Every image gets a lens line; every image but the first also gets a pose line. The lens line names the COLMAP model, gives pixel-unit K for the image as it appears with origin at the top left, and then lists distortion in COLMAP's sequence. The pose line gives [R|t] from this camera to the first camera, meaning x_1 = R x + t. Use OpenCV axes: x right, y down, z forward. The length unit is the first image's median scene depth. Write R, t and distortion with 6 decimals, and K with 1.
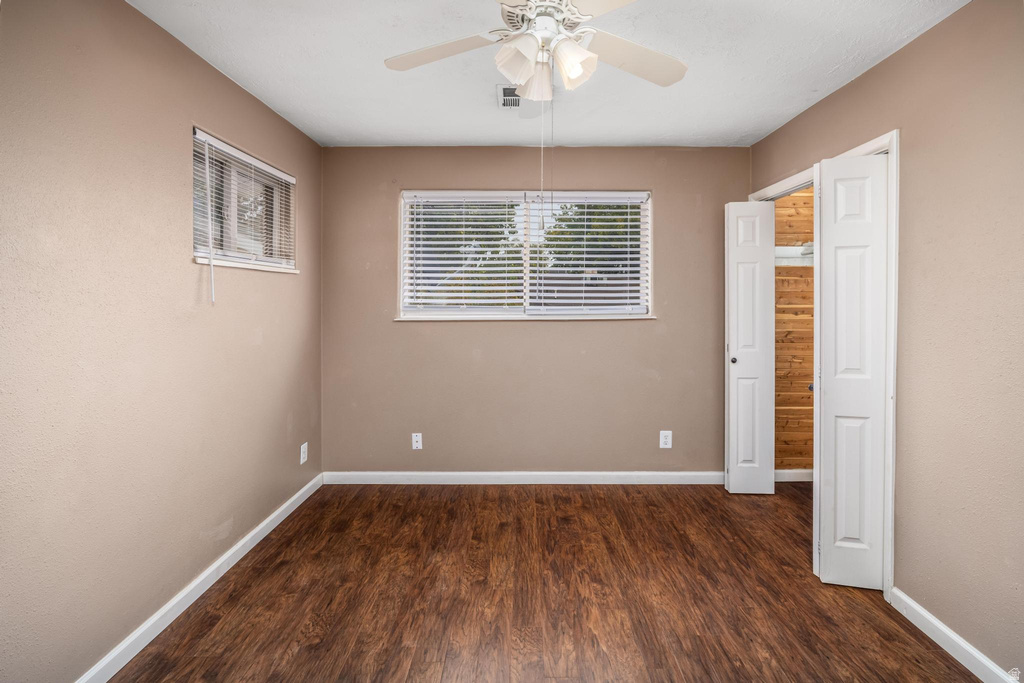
lens RADIAL K [[458.3, 0, 502.0], [0, 458.3, 301.2], [0, 0, 1]] dist [-0.006931, 0.000489]
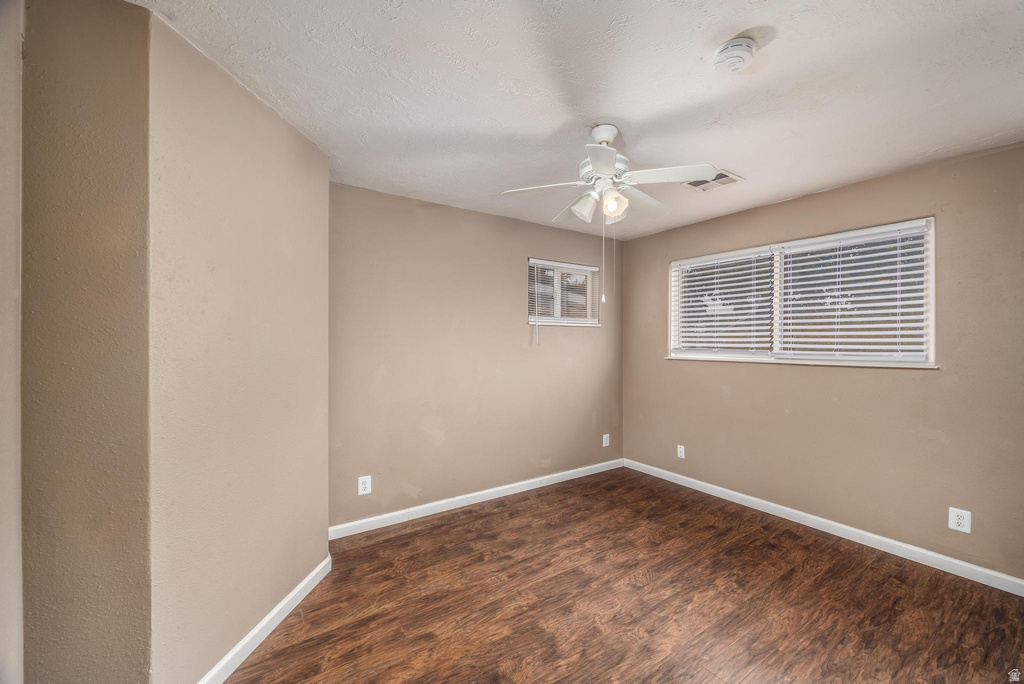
lens RADIAL K [[411.1, 0, 521.6], [0, 411.1, 342.8], [0, 0, 1]] dist [0.008518, -0.000241]
pose [[0.572321, 0.005614, -0.820010, 0.621317], [-0.011787, 0.999930, -0.001381, 0.001587], [0.819945, 0.010456, 0.572347, -0.060627]]
